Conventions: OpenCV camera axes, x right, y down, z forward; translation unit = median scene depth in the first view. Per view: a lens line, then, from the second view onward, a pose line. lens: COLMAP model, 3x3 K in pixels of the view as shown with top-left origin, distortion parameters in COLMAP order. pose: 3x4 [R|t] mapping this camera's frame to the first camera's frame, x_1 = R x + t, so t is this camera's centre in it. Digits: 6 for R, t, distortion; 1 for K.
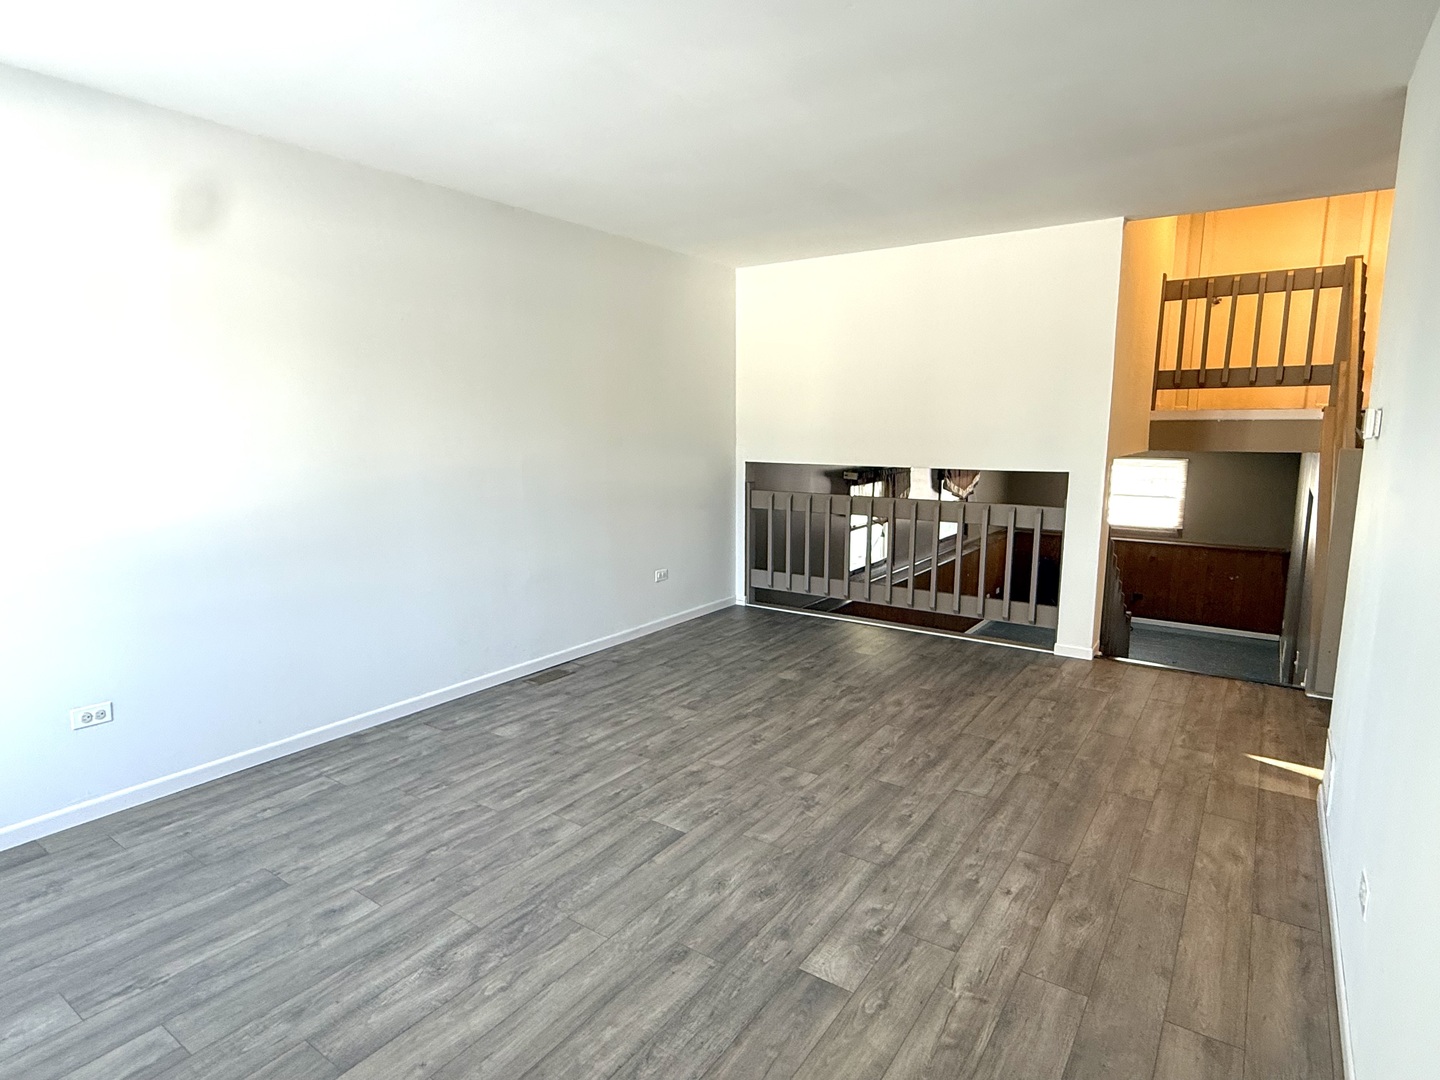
lens RADIAL K [[789.5, 0, 716.0], [0, 789.5, 541.9], [0, 0, 1]] dist [0.006636, -0.001040]
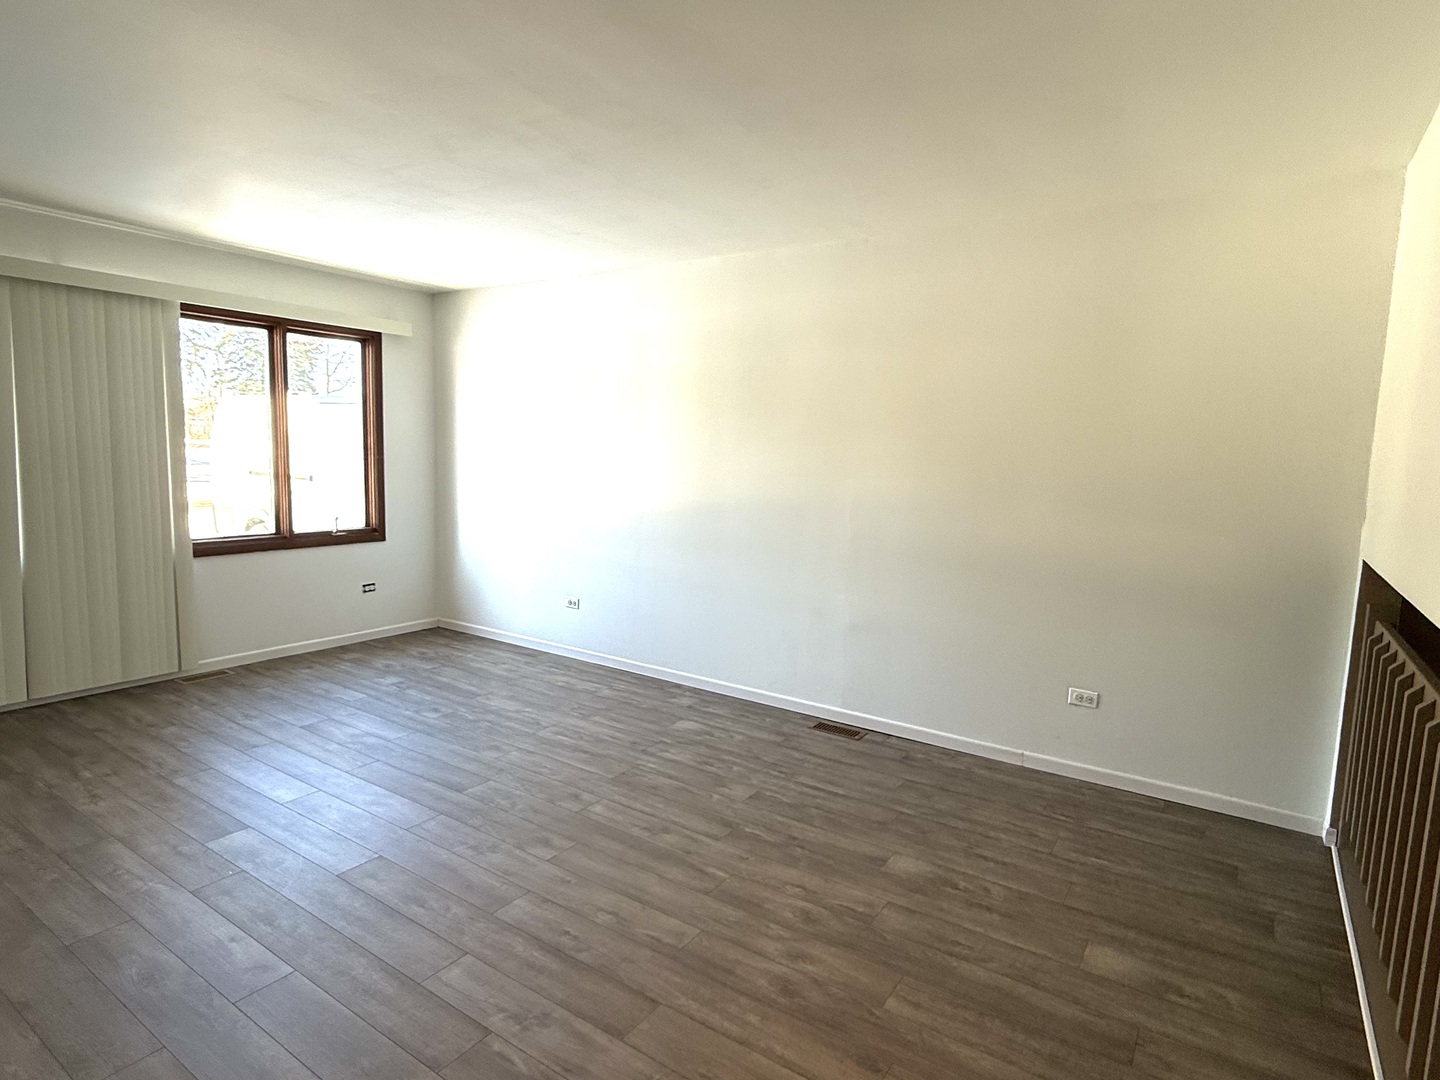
lens RADIAL K [[789.5, 0, 720.1], [0, 789.5, 540.9], [0, 0, 1]] dist [0.006636, -0.001040]
pose [[0.019354, 0.117234, -0.992916, 0.863929], [-0.180078, 0.977269, 0.111877, -0.161090], [0.983462, 0.176637, 0.040025, 0.988796]]
